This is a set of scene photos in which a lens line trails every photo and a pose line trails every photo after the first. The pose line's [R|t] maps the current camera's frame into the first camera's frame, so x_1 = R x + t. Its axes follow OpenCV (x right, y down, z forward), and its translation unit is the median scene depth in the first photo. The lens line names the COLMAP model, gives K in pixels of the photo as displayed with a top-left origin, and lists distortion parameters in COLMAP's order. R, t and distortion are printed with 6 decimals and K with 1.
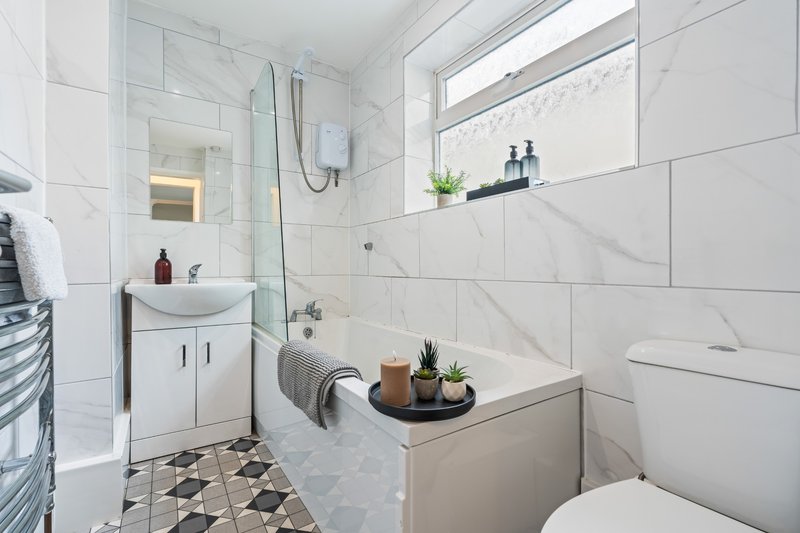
lens RADIAL K [[358.7, 0, 398.2], [0, 358.7, 270.5], [0, 0, 1]] dist [-0.012723, 0.000190]
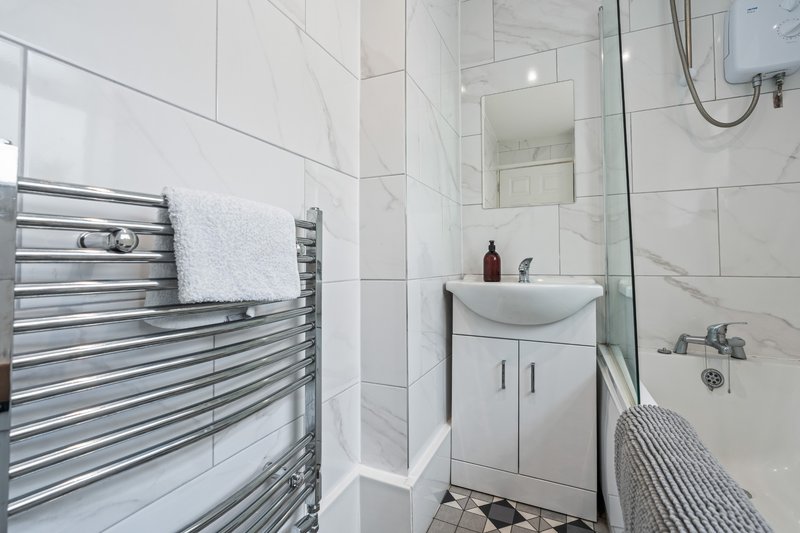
lens RADIAL K [[366.6, 0, 400.9], [0, 366.6, 250.5], [0, 0, 1]] dist [-0.014198, 0.007764]
pose [[0.536364, -0.027754, -0.843531, -0.035679], [-0.007795, 0.999254, -0.037834, -0.002019], [0.843951, 0.026868, 0.535747, 0.365832]]
